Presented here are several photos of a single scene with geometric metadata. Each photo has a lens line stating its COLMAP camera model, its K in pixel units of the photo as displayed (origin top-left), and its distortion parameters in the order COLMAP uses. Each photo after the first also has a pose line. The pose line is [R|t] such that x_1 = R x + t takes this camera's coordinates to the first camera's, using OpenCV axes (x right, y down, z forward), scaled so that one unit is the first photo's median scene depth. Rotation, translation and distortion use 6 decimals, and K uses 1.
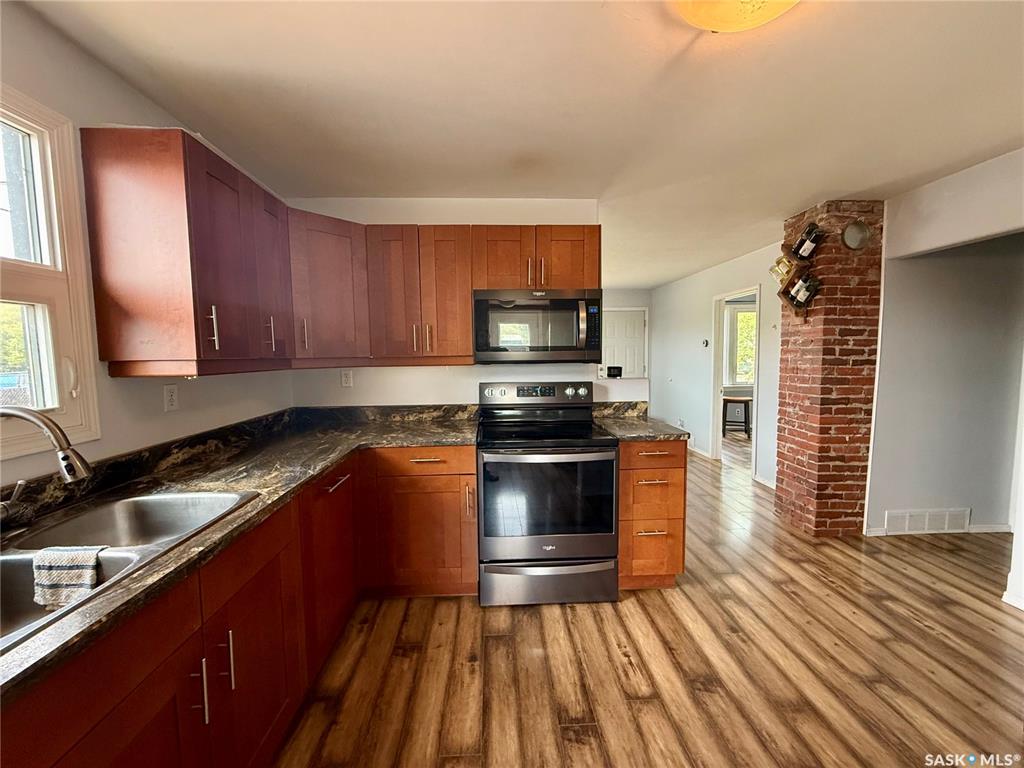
lens RADIAL K [[408.6, 0, 508.0], [0, 408.6, 383.5], [0, 0, 1]] dist [-0.000609, -0.000790]
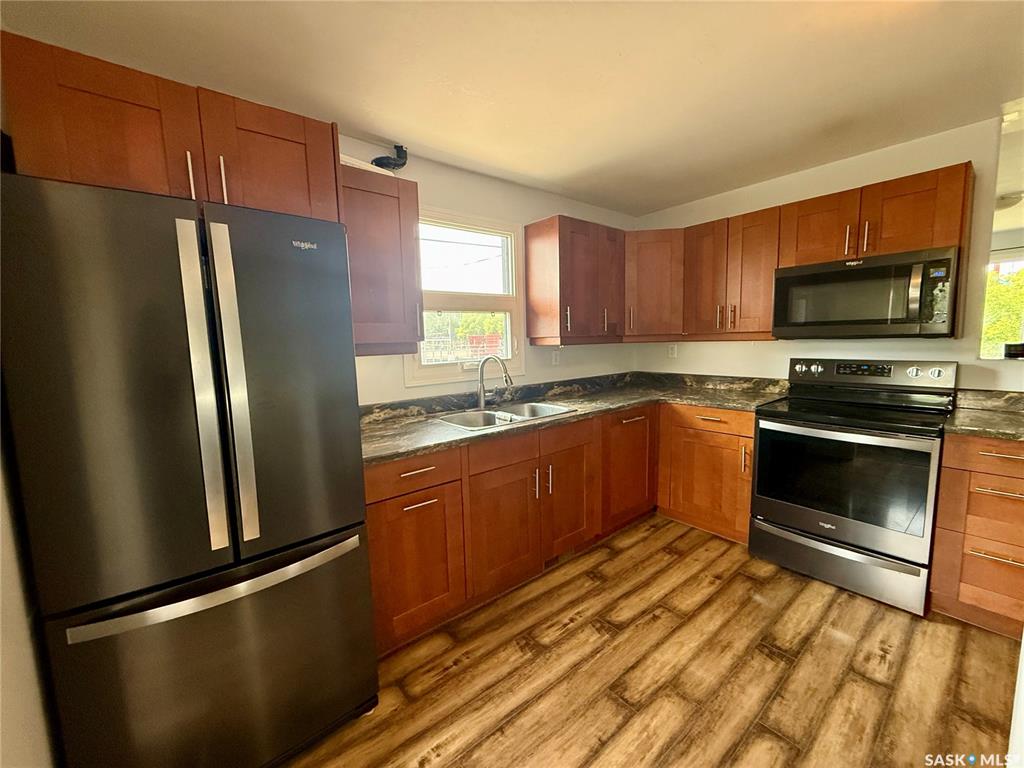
lens RADIAL K [[408.6, 0, 507.0], [0, 408.6, 383.1], [0, 0, 1]] dist [-0.000609, -0.000790]
pose [[0.596381, 0.084696, -0.798220, 0.296454], [-0.040363, 0.996324, 0.075560, 0.010731], [0.801686, -0.012844, 0.597608, -0.155001]]
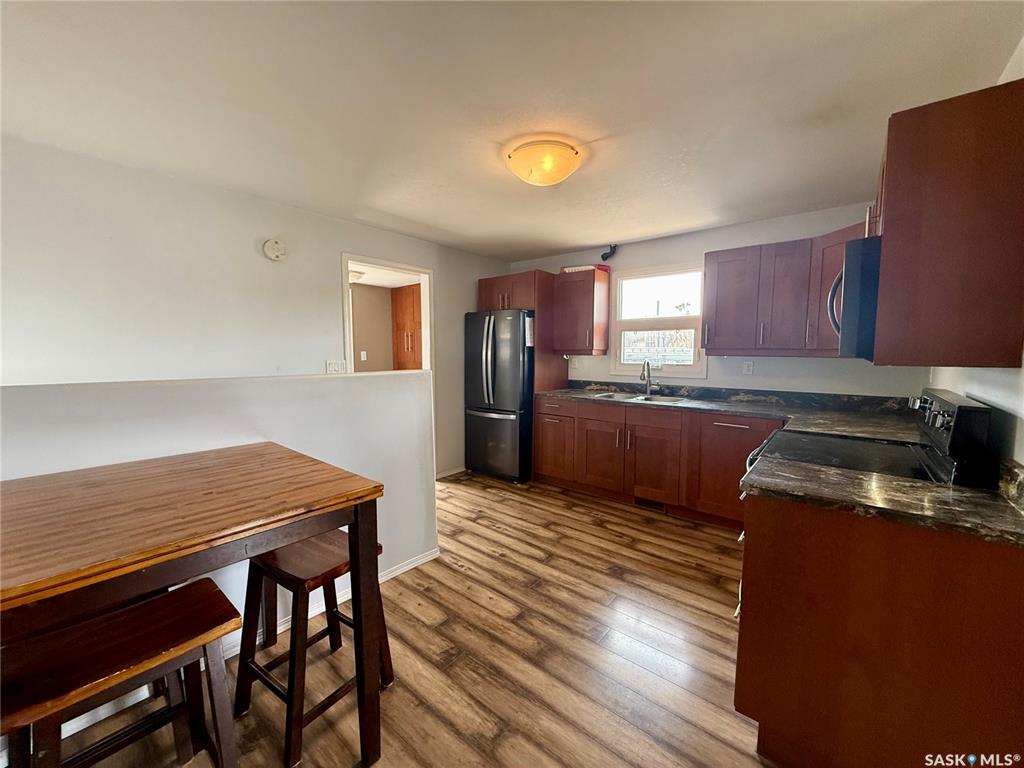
lens RADIAL K [[408.6, 0, 506.5], [0, 408.6, 384.8], [0, 0, 1]] dist [-0.000609, -0.000790]
pose [[-0.677231, 0.071524, -0.732286, 0.839063], [-0.049522, 0.988576, 0.142355, -0.063327], [0.734102, 0.132671, -0.665953, 0.857003]]
